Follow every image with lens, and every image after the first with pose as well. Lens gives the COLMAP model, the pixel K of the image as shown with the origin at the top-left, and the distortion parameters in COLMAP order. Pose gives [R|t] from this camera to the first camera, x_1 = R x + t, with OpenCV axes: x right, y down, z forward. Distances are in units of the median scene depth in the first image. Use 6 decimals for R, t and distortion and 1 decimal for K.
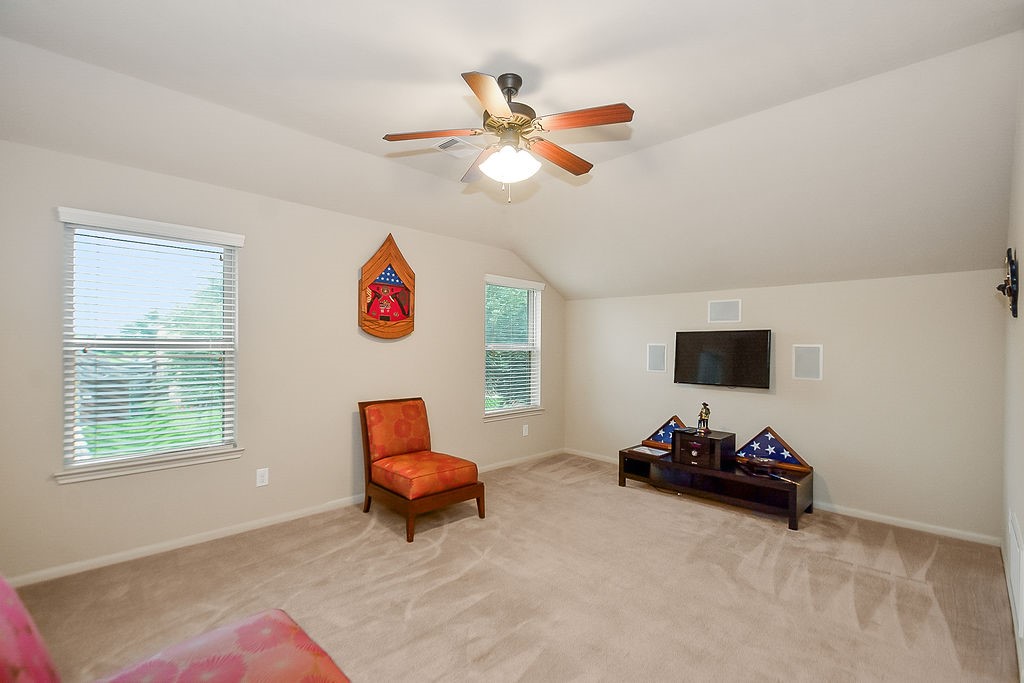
lens RADIAL K [[466.1, 0, 510.1], [0, 466.1, 340.1], [0, 0, 1]] dist [-0.000653, -0.012091]
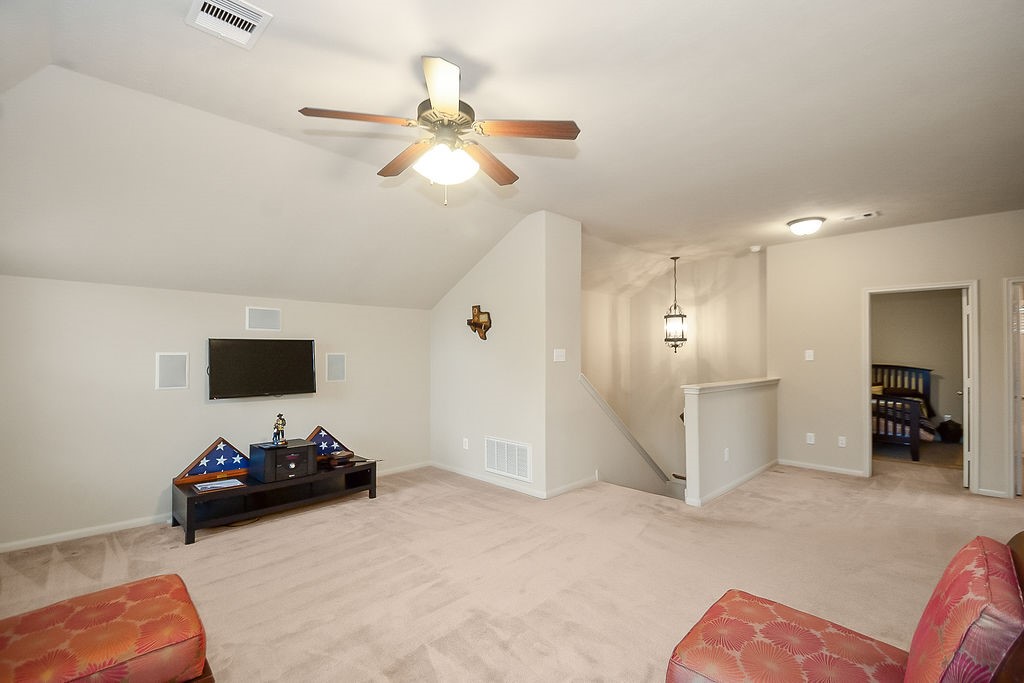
lens RADIAL K [[466.1, 0, 510.1], [0, 466.1, 340.1], [0, 0, 1]] dist [-0.000653, -0.012091]
pose [[-0.036667, 0.016824, 0.999186, -0.632830], [-0.012091, 0.999778, -0.017278, -0.008889], [-0.999254, -0.012715, -0.036456, 0.617280]]
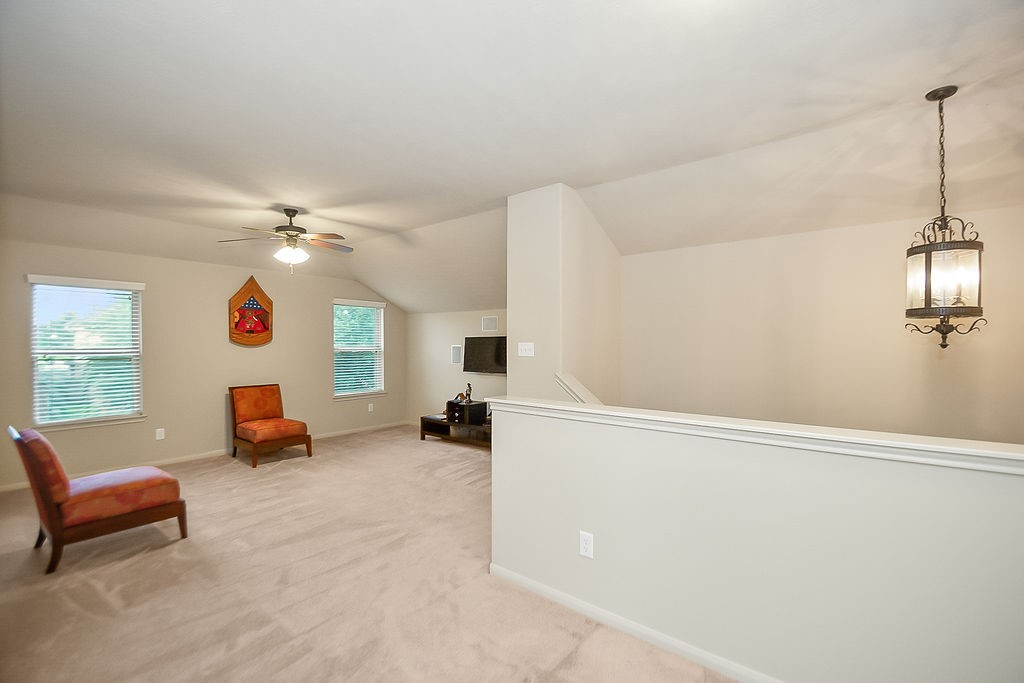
lens RADIAL K [[450.5, 0, 514.4], [0, 450.5, 339.9], [0, 0, 1]] dist [-0.024931, -0.000092]
pose [[0.990612, -0.011733, 0.136199, 0.407593], [0.011109, 0.999924, 0.005341, -0.019653], [-0.136251, -0.003778, 0.990667, -0.583090]]
